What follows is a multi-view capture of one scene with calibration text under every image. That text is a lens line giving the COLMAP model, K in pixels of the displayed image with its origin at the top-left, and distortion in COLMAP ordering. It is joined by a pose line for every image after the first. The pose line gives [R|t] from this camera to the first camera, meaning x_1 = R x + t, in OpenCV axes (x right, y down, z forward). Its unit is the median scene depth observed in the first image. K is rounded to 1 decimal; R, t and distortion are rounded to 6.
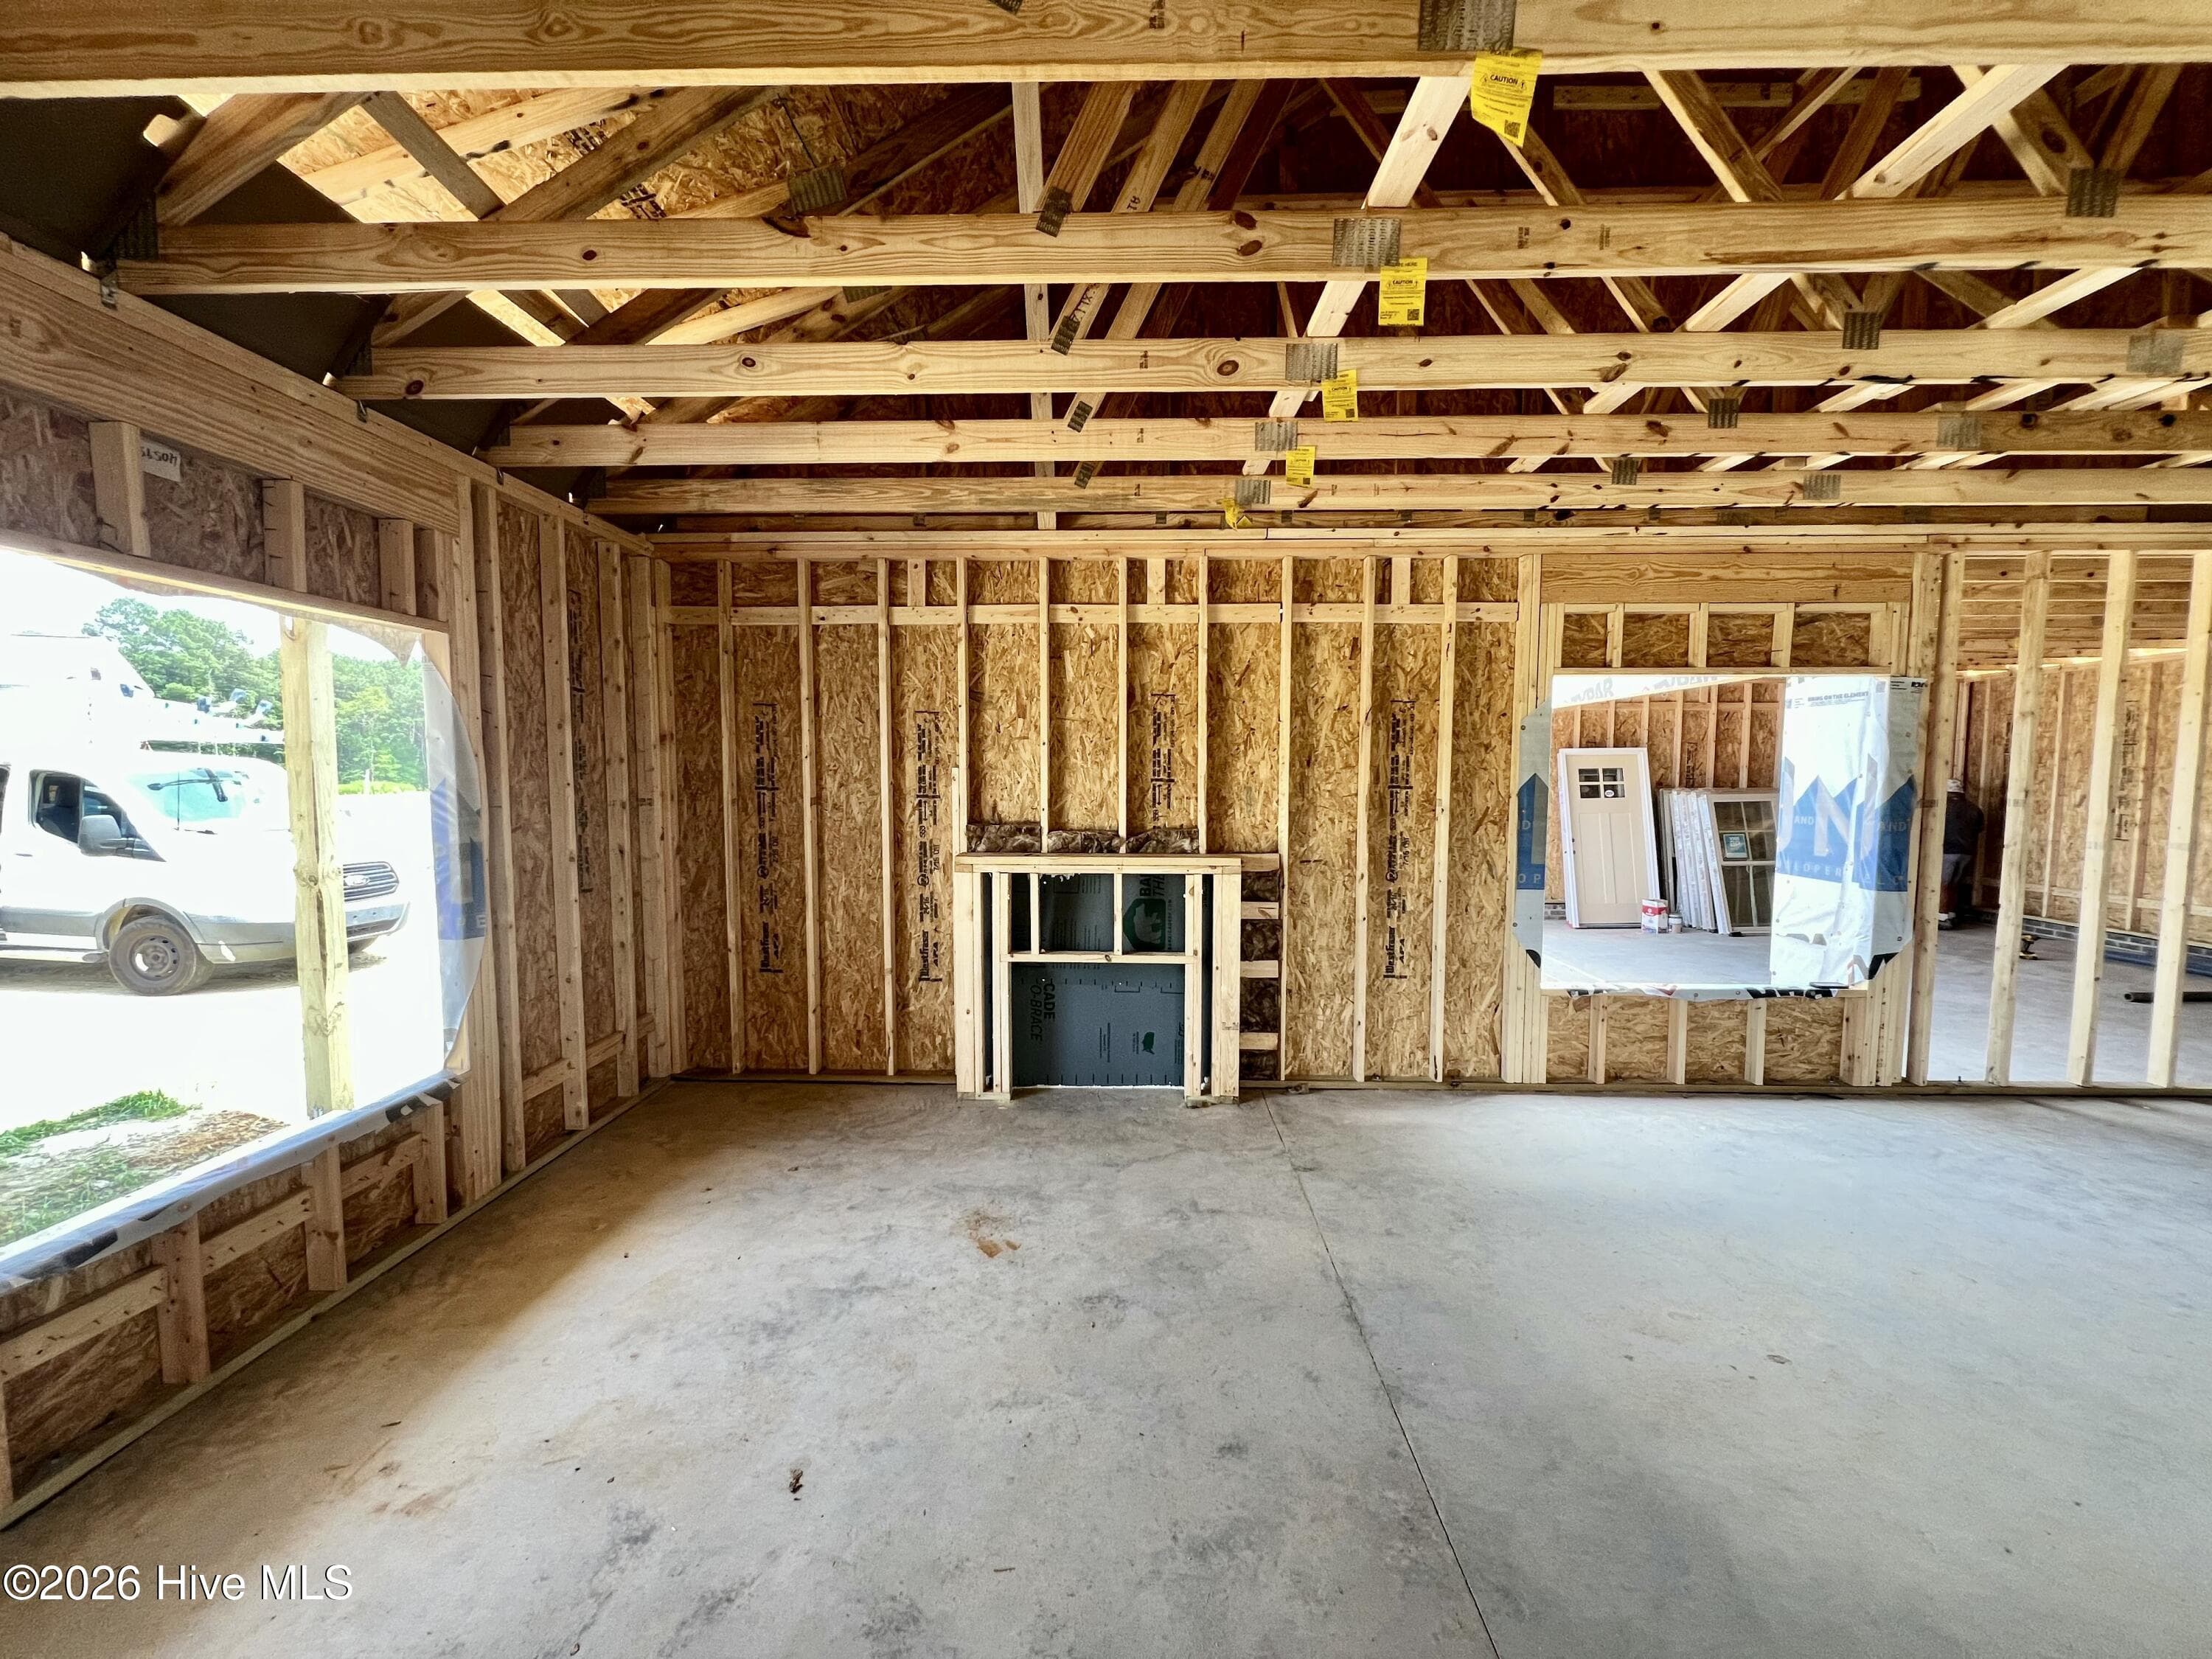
lens RADIAL K [[882.4, 0, 1101.5], [0, 882.4, 833.1], [0, 0, 1]] dist [-0.001198, -0.000003]
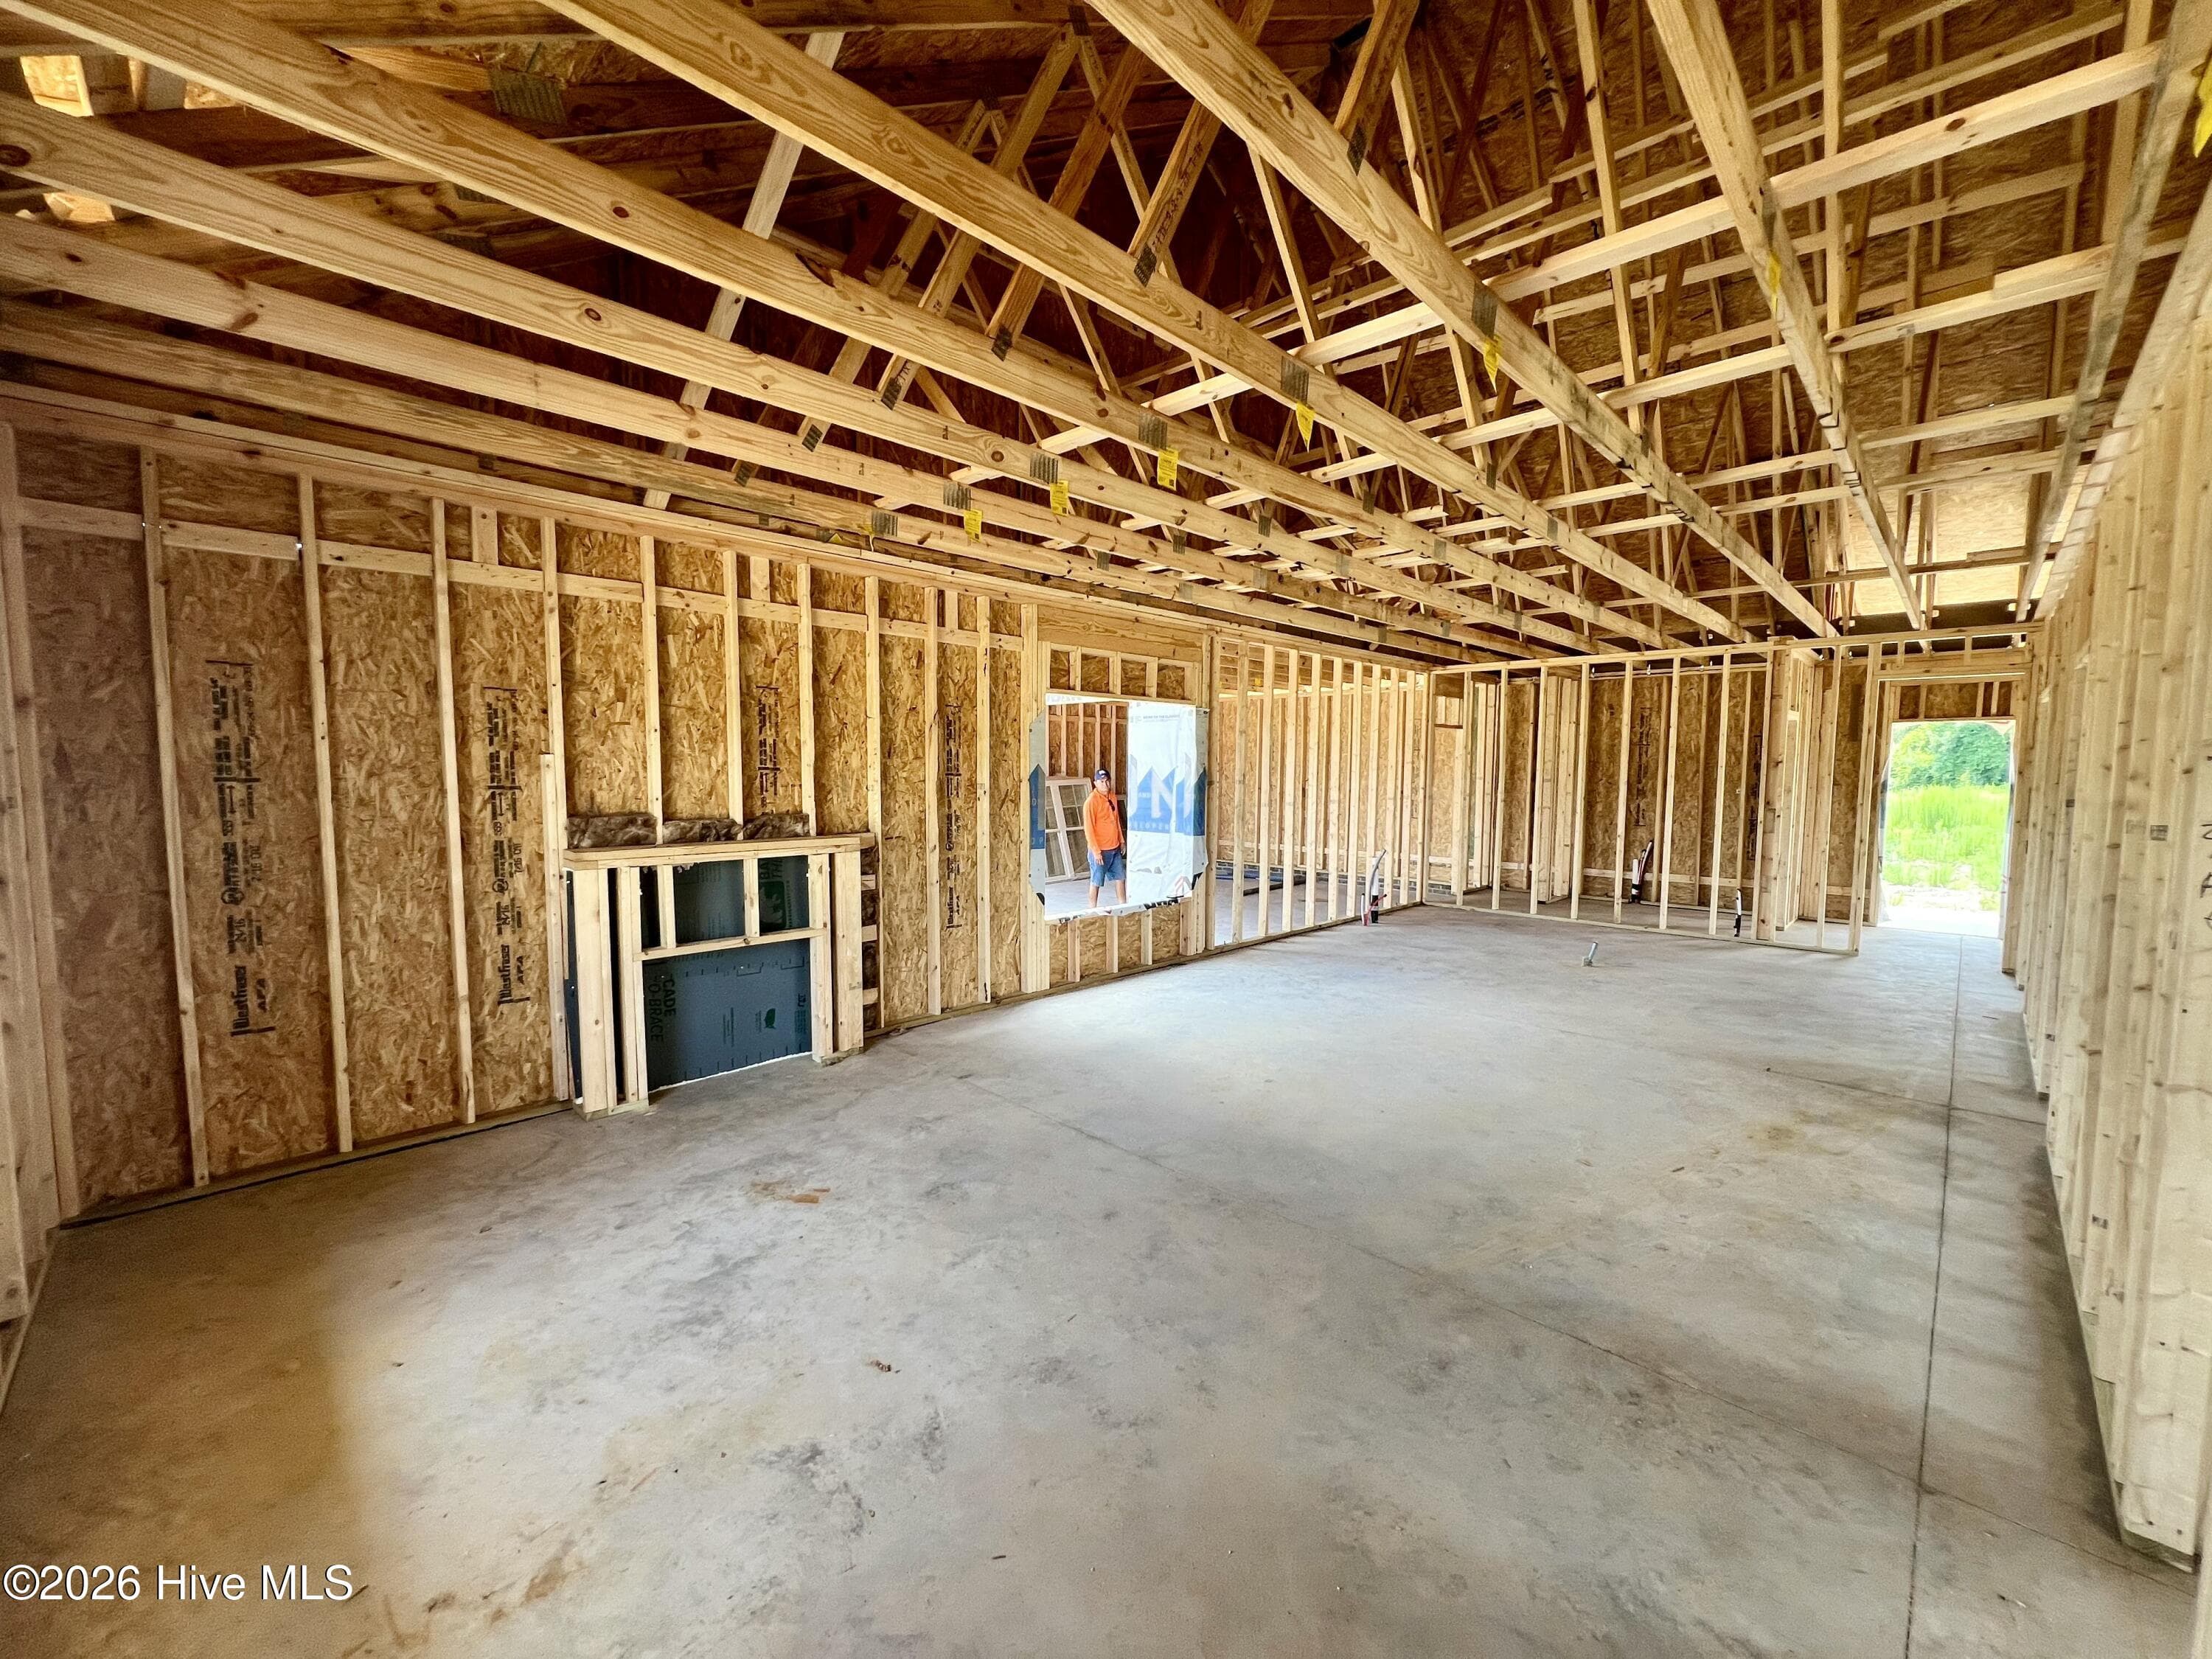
lens RADIAL K [[882.4, 0, 1103.3], [0, 882.4, 829.3], [0, 0, 1]] dist [-0.001198, -0.000003]
pose [[0.683162, -0.049011, 0.728621, -0.437651], [0.047172, 0.998623, 0.022943, 0.007043], [-0.728742, 0.018697, 0.684533, -0.010579]]
